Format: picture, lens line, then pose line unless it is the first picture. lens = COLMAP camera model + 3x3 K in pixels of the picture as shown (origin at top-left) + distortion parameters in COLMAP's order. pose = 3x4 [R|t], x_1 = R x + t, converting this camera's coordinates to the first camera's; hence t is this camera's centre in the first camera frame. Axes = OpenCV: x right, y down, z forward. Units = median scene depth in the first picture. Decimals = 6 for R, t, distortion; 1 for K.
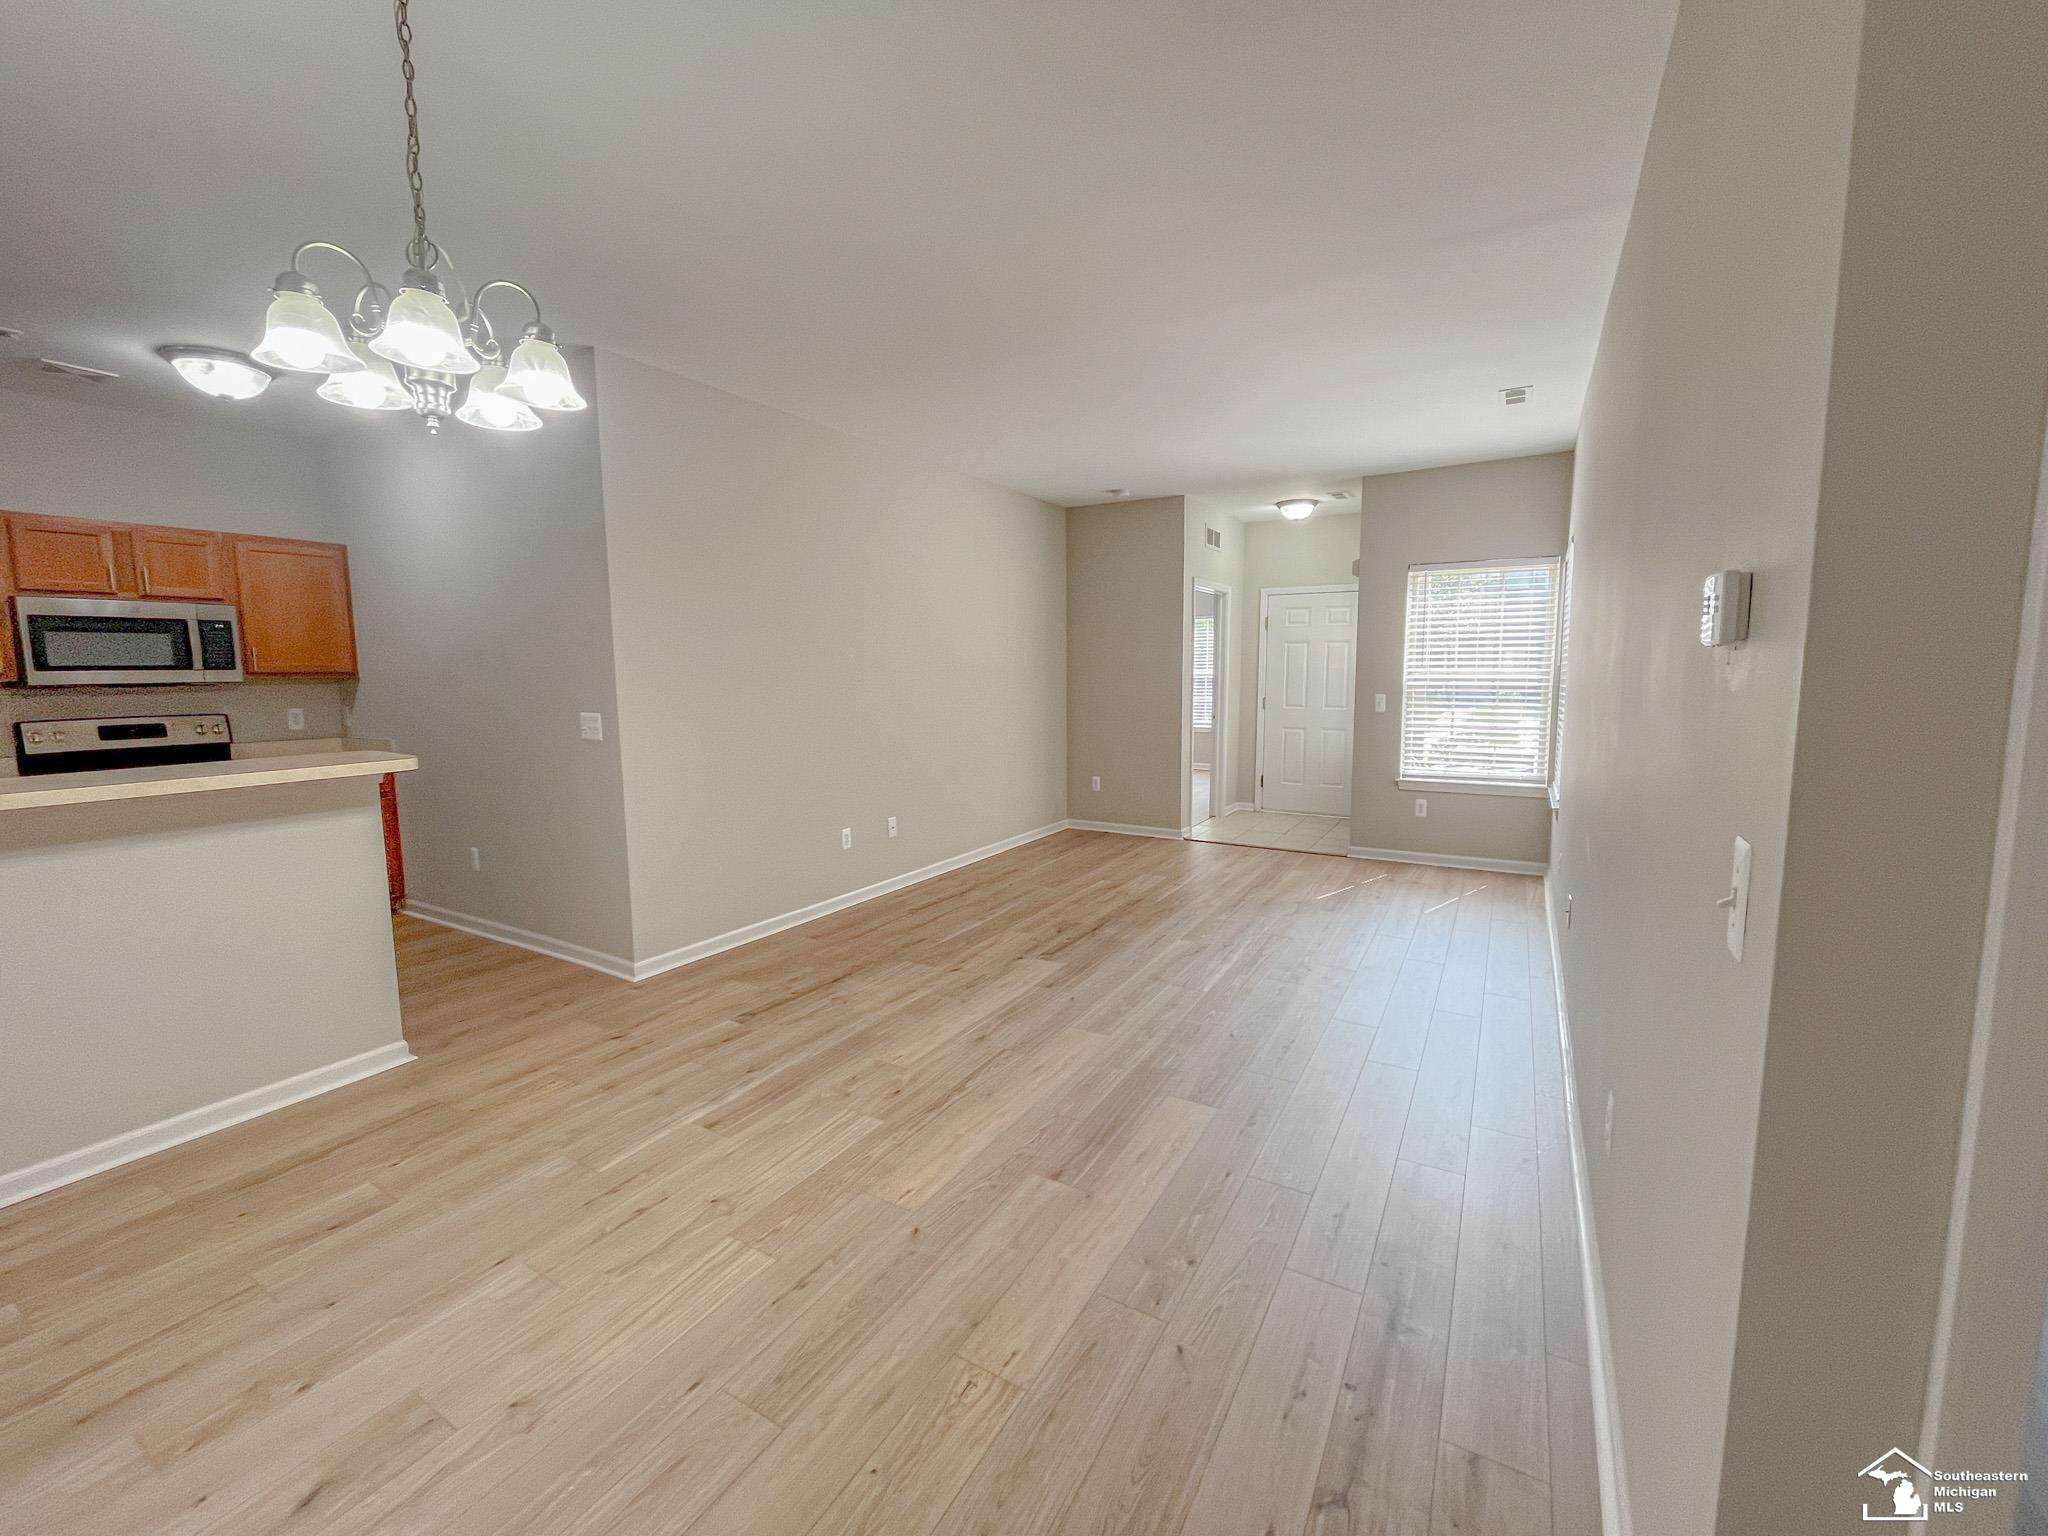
lens RADIAL K [[831.5, 0, 978.9], [0, 831.5, 758.3], [0, 0, 1]] dist [-0.001950, -0.000237]
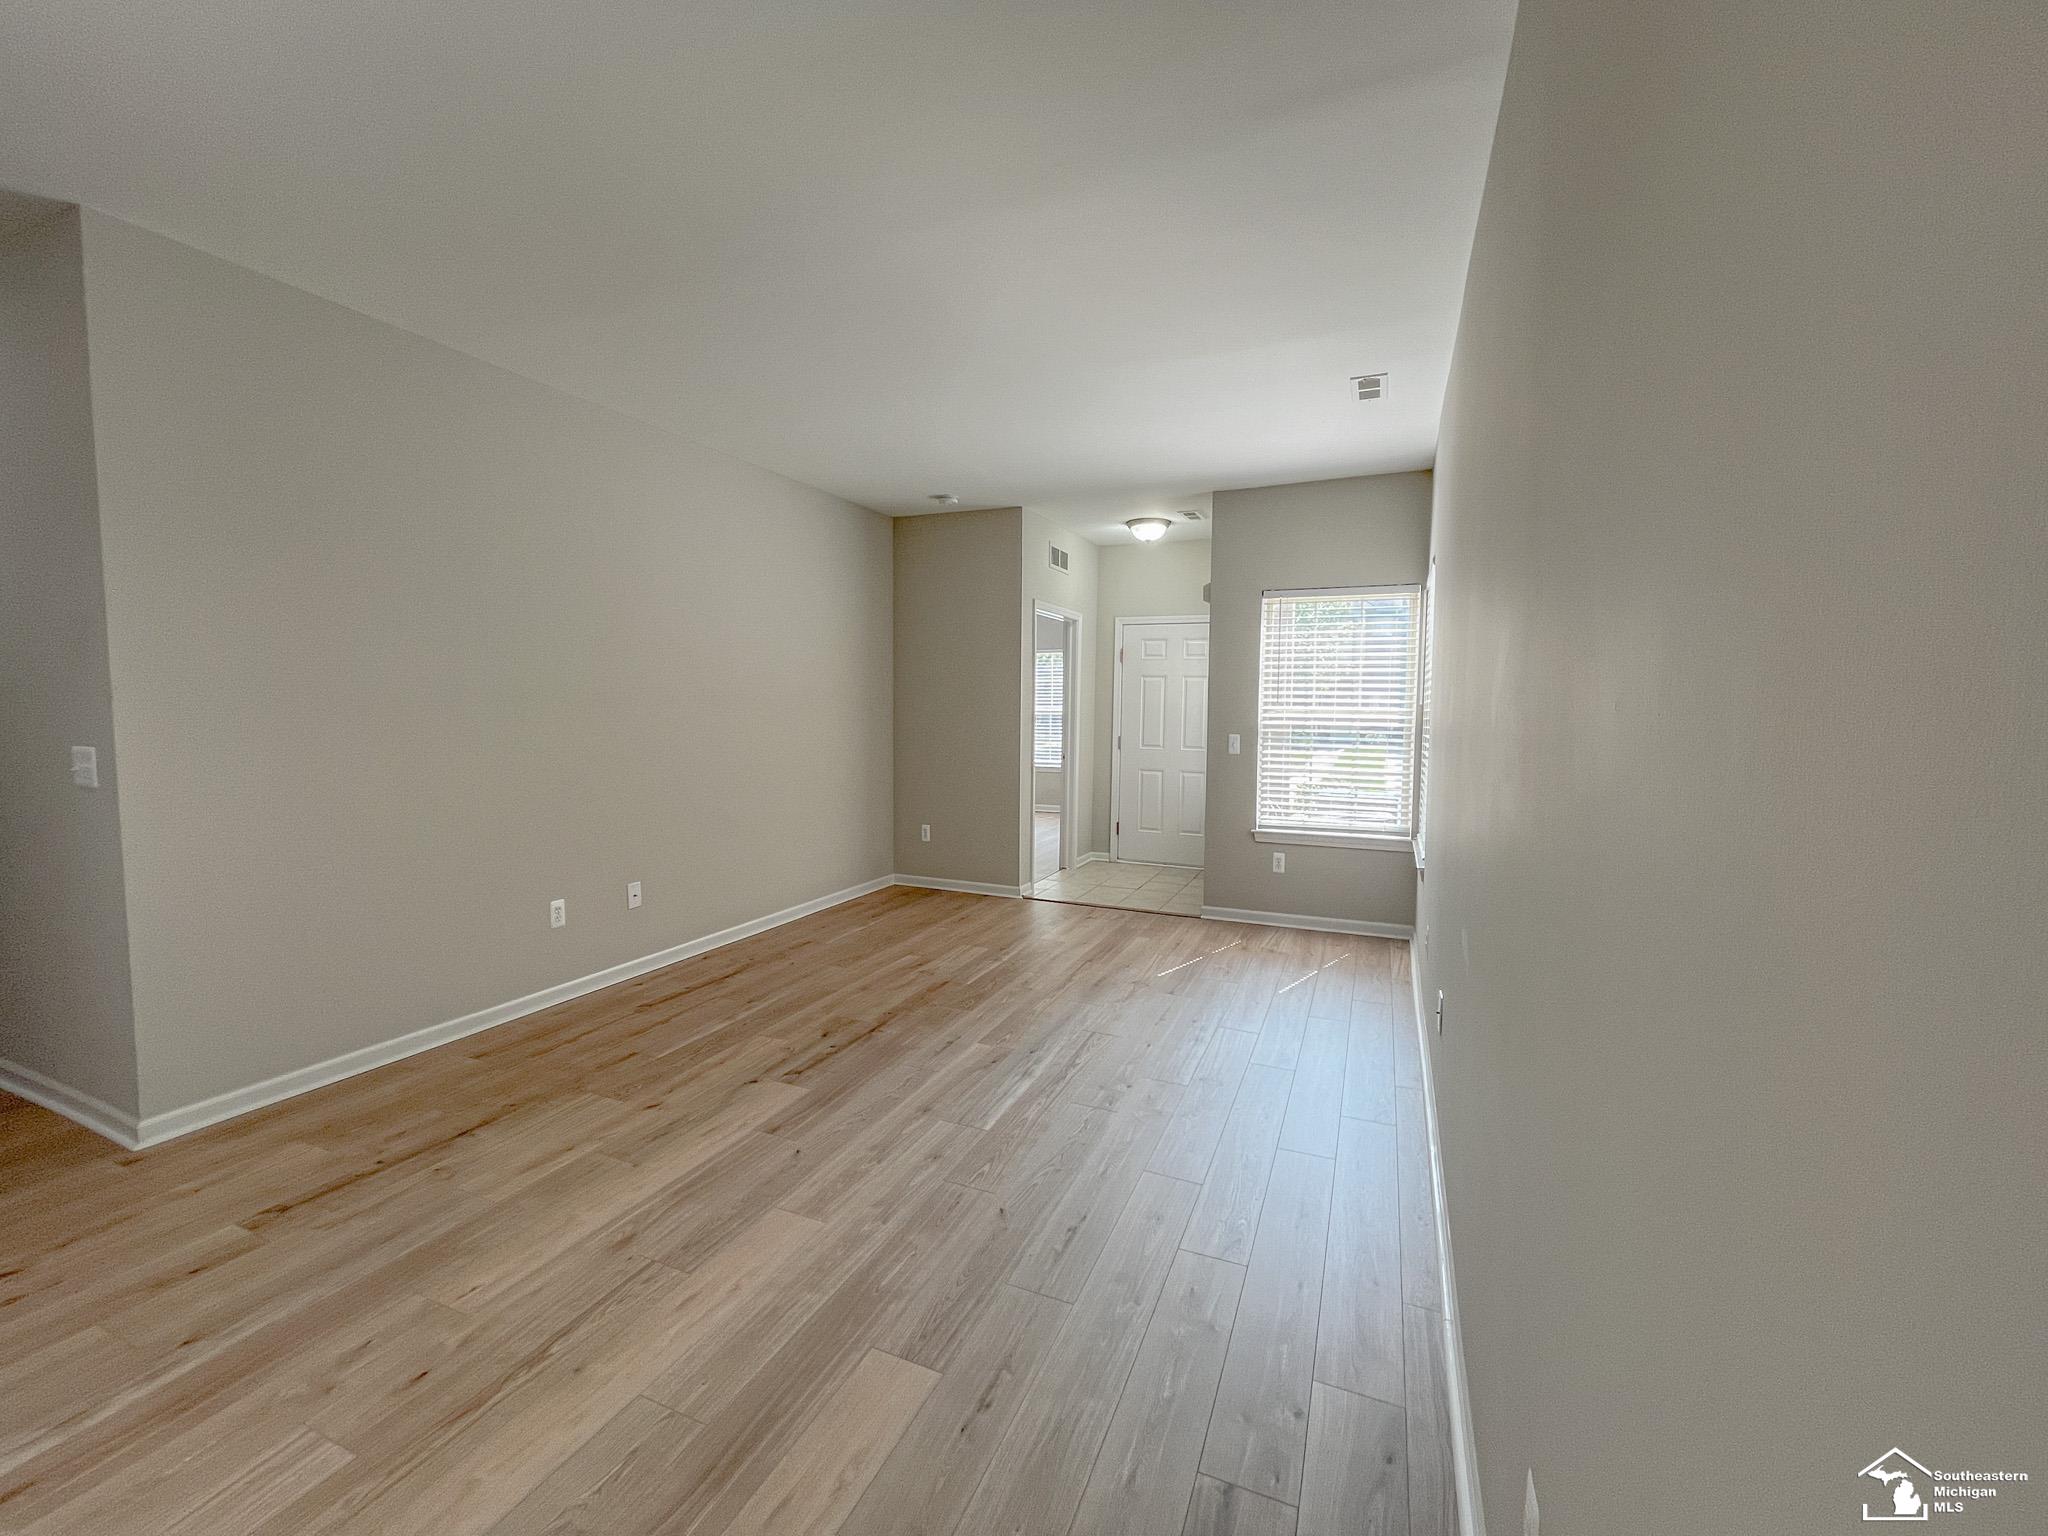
lens RADIAL K [[824.5, 0, 974.8], [0, 824.5, 760.6], [0, 0, 1]] dist [-0.001784, -0.000176]
pose [[0.993562, 0.008968, 0.112936, 0.134064], [-0.004432, 0.999176, -0.040353, -0.014931], [-0.113205, 0.039593, 0.992782, 0.195350]]
